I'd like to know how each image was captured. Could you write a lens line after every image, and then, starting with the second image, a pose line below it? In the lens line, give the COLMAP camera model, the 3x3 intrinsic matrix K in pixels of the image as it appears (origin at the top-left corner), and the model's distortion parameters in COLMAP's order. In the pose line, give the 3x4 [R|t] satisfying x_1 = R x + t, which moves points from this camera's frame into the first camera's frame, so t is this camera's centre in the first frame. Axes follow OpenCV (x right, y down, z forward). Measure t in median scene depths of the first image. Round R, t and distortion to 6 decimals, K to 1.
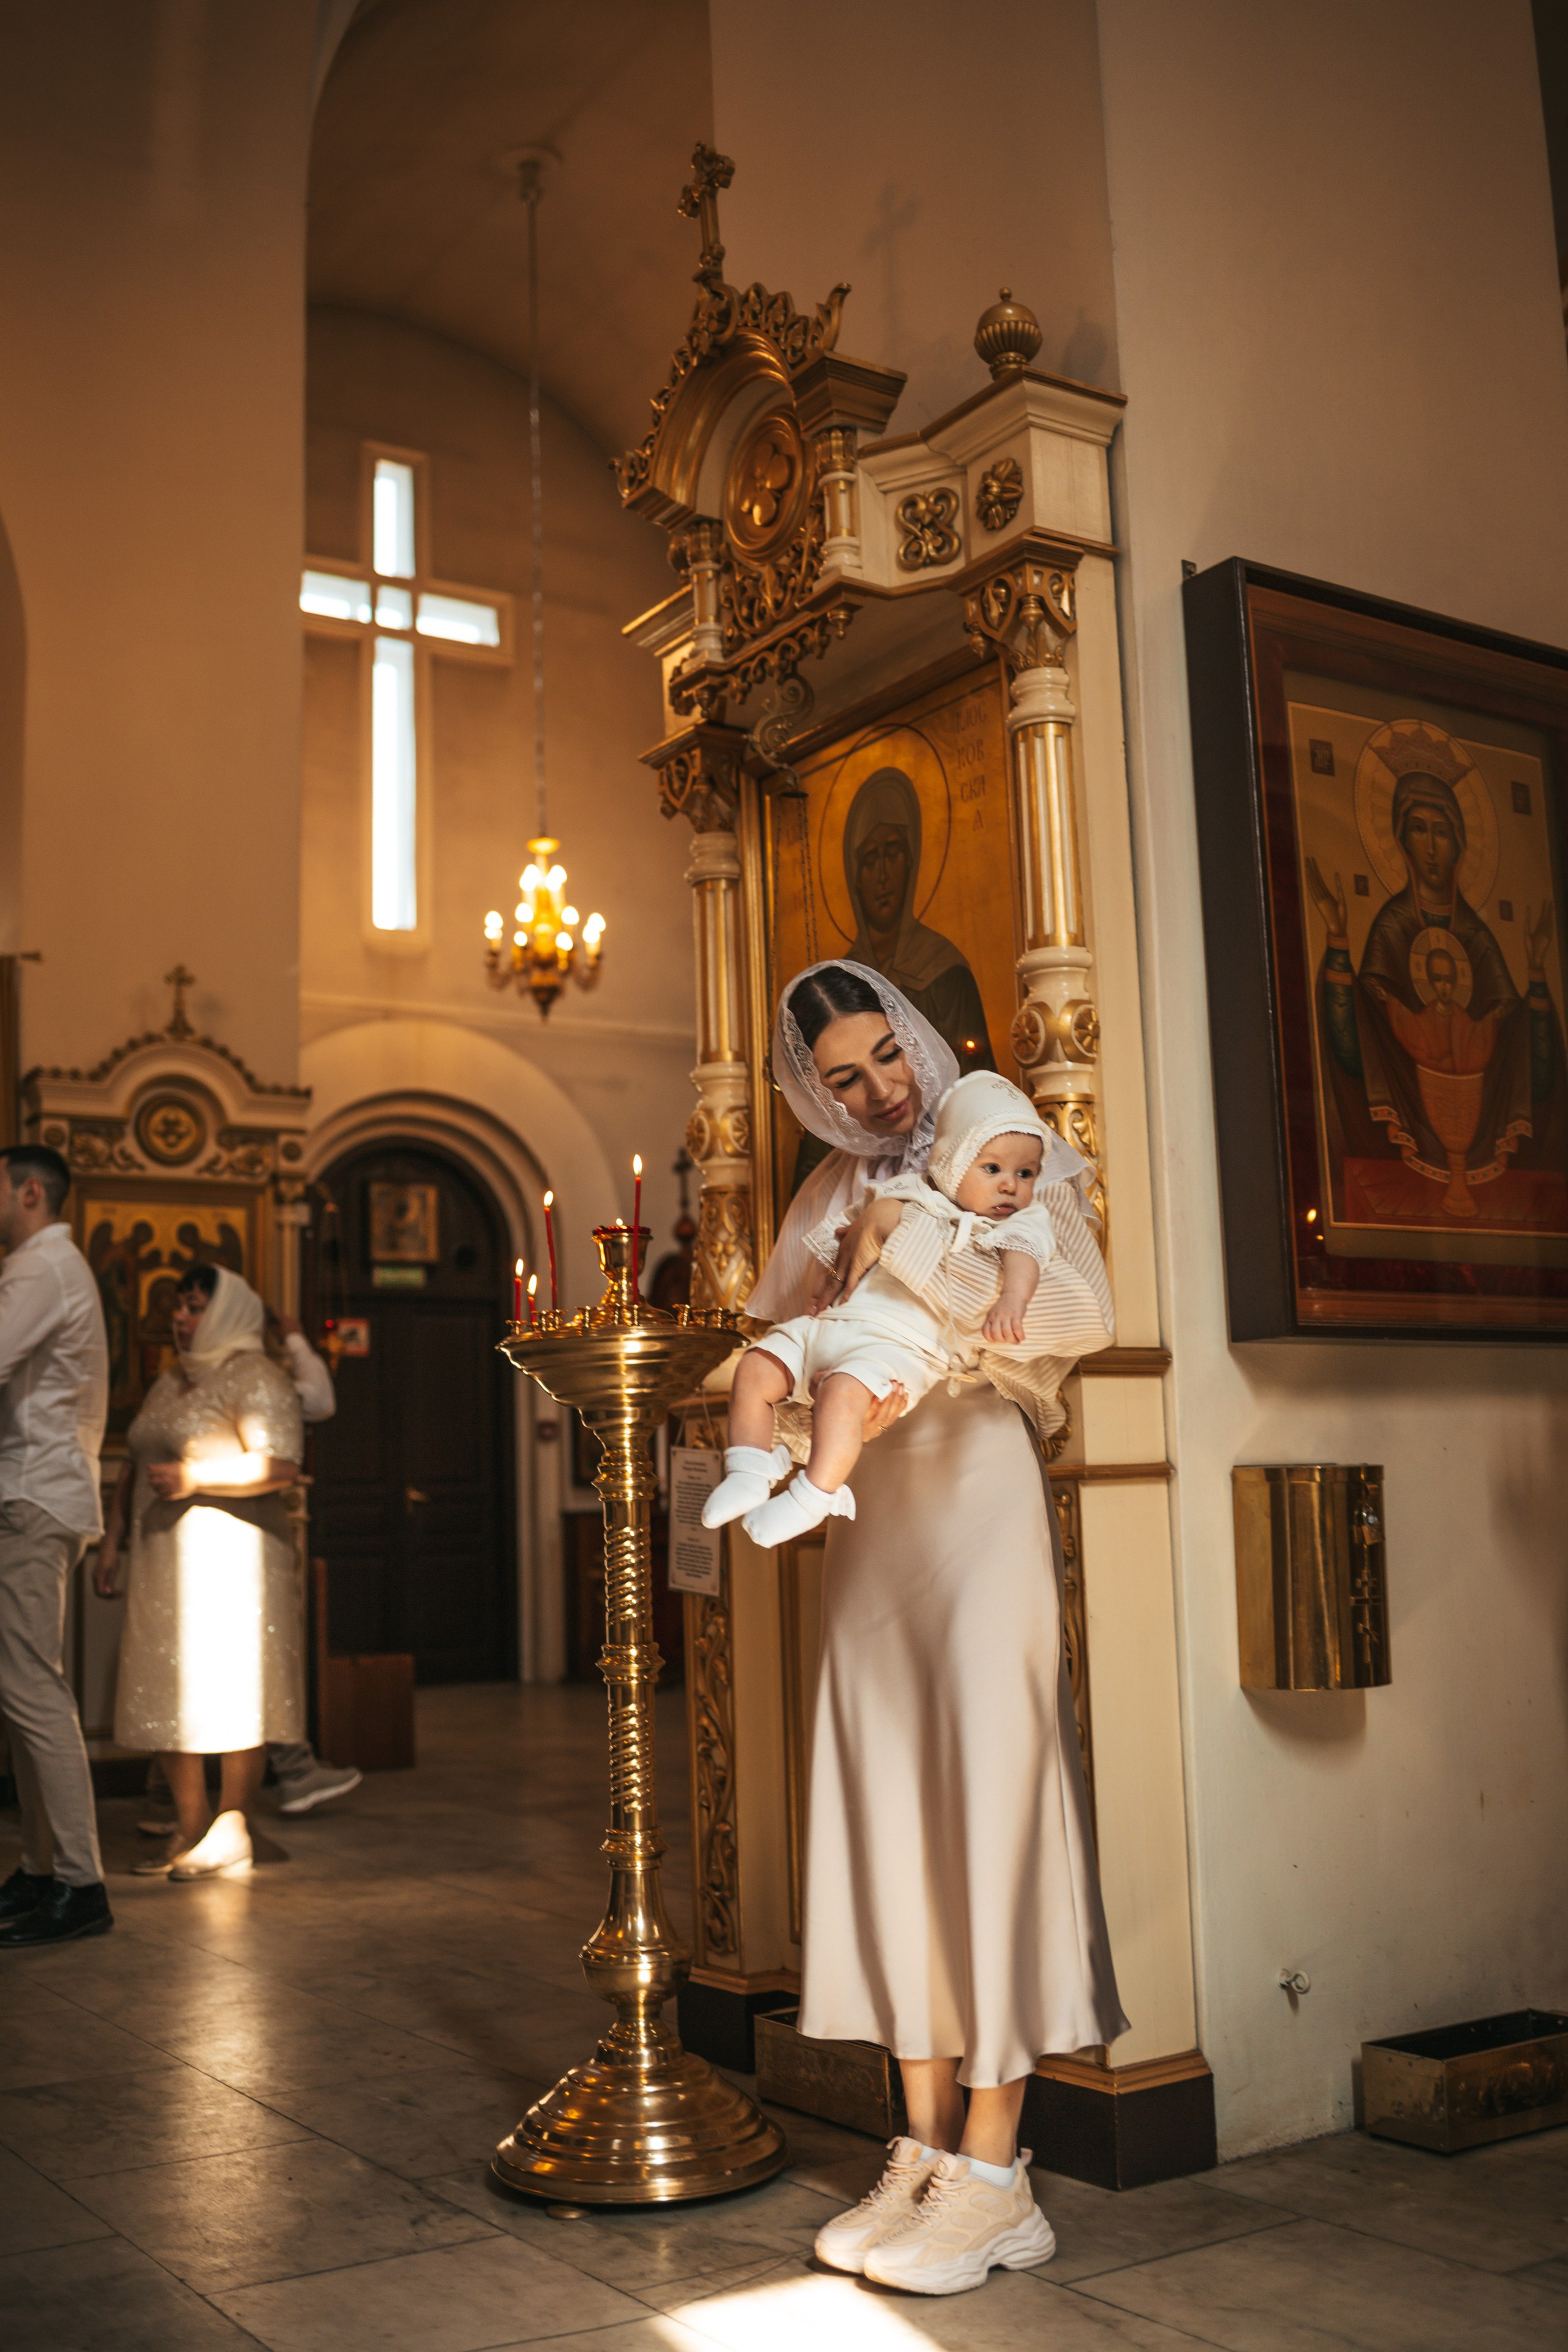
lens RADIAL K [[2386.2, 0, 729.5], [0, 2386.2, 1168.5], [0, 0, 1]] dist [-0.059526, 0.000000]
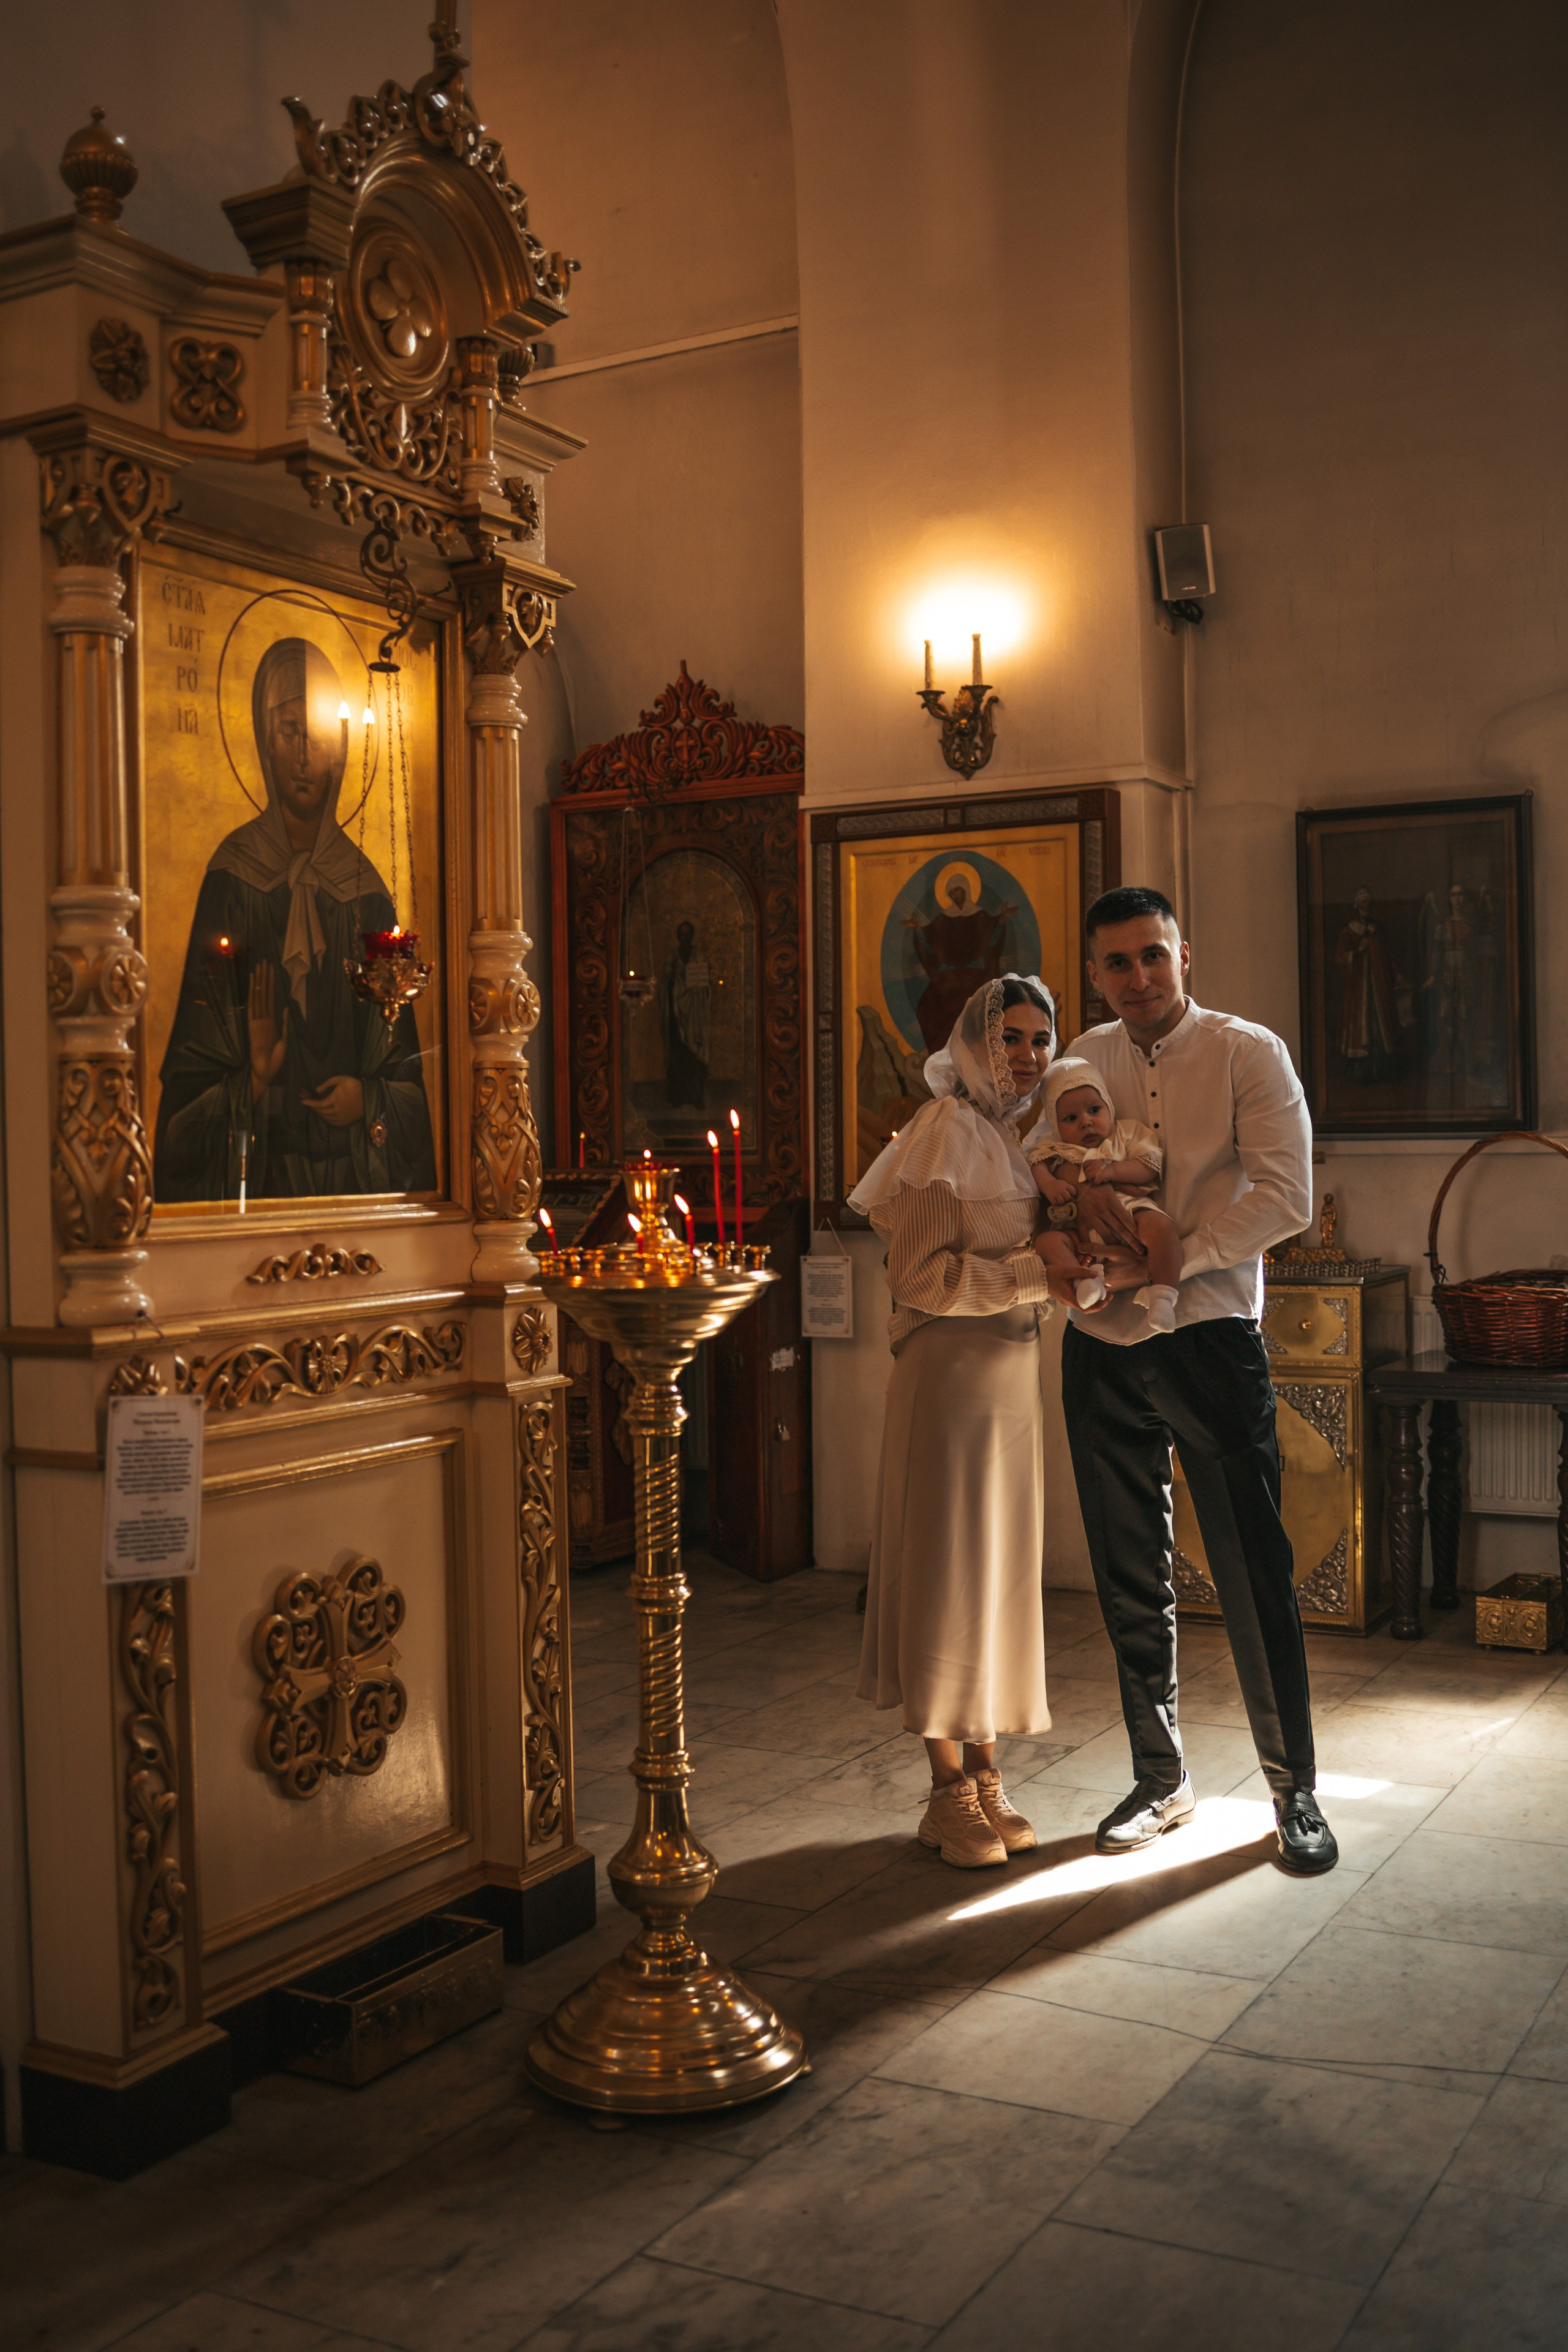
lens RADIAL K [[2386.2, 0, 790.3], [0, 2386.2, 1192.1], [0, 0, 1]] dist [-0.059526, 0.000000]
pose [[-0.485222, 0.021601, 0.874124, -0.865227], [-0.090909, 0.993031, -0.075003, 0.099877], [-0.869652, -0.115859, -0.479877, 1.316490]]
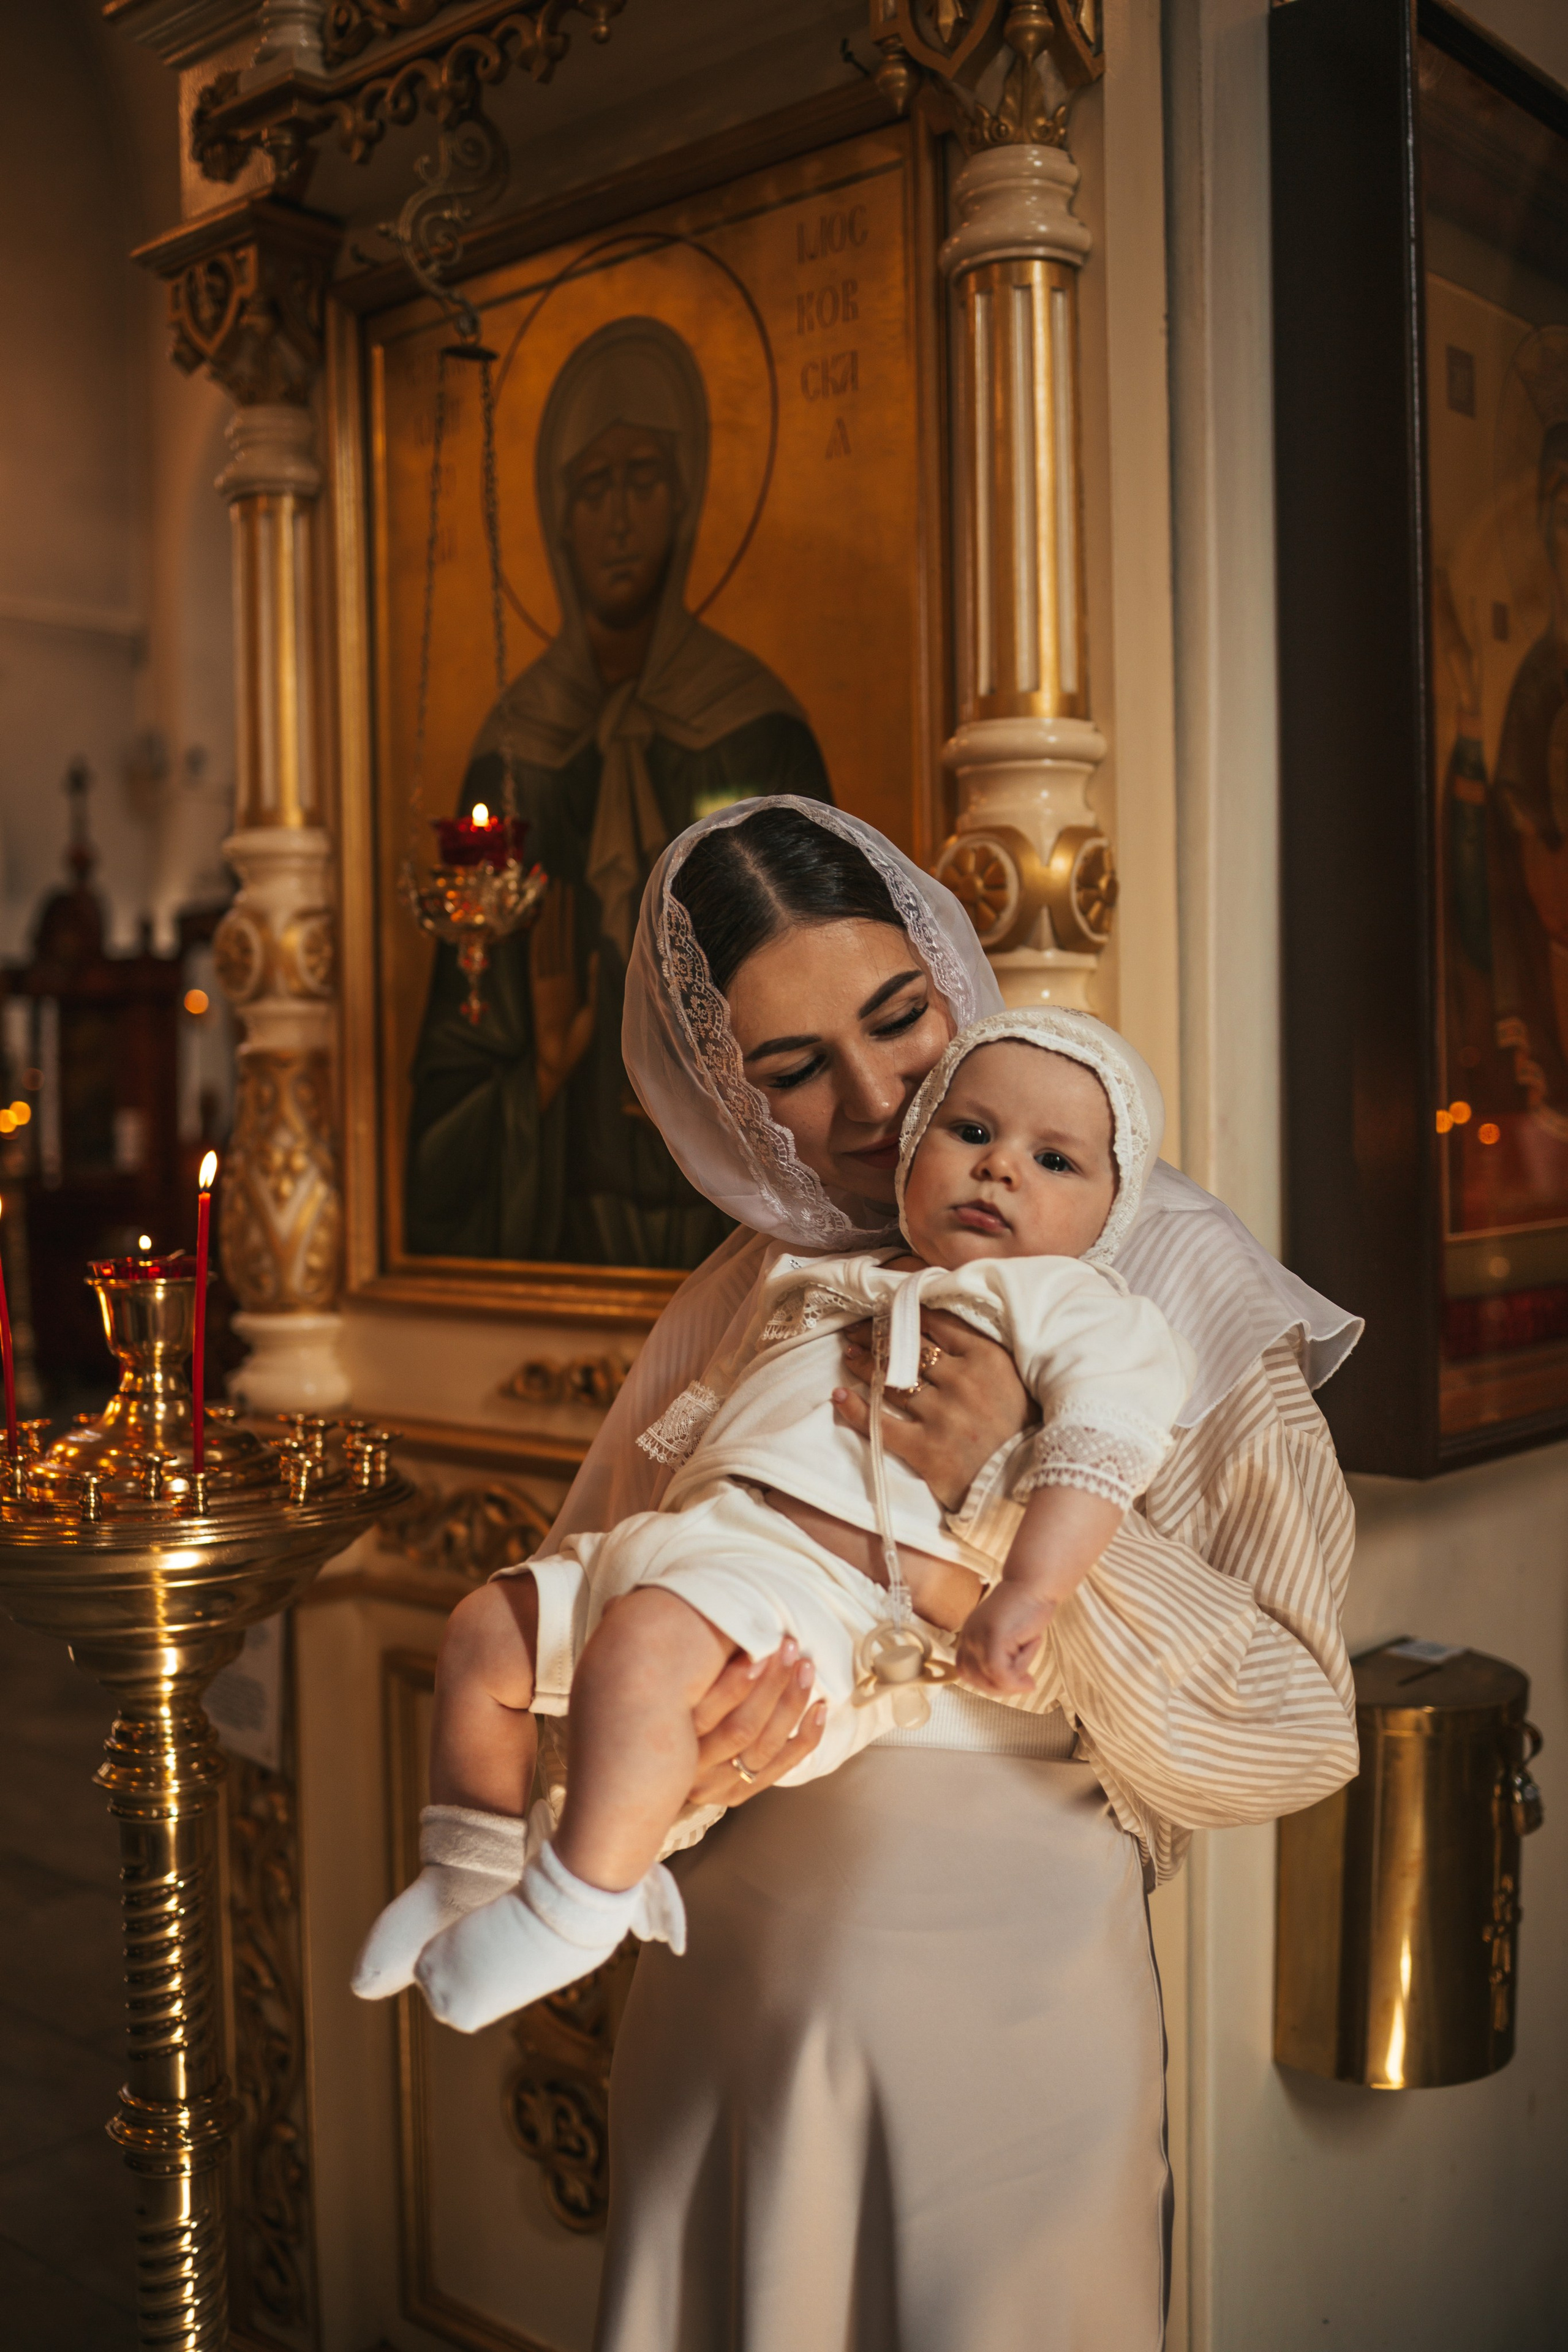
lens RADIAL K [[2386.2, 0, 782.3], [0, 2386.2, 1160.7], [0, 0, 1]] dist [-0.059526, 0.000000]
pose [[0.960431, 0.004249, 0.278484, -0.052041], [-0.052377, 0.984799, 0.165612, -0.074929], [-0.273547, -0.173645, 0.946055, 0.477652]]
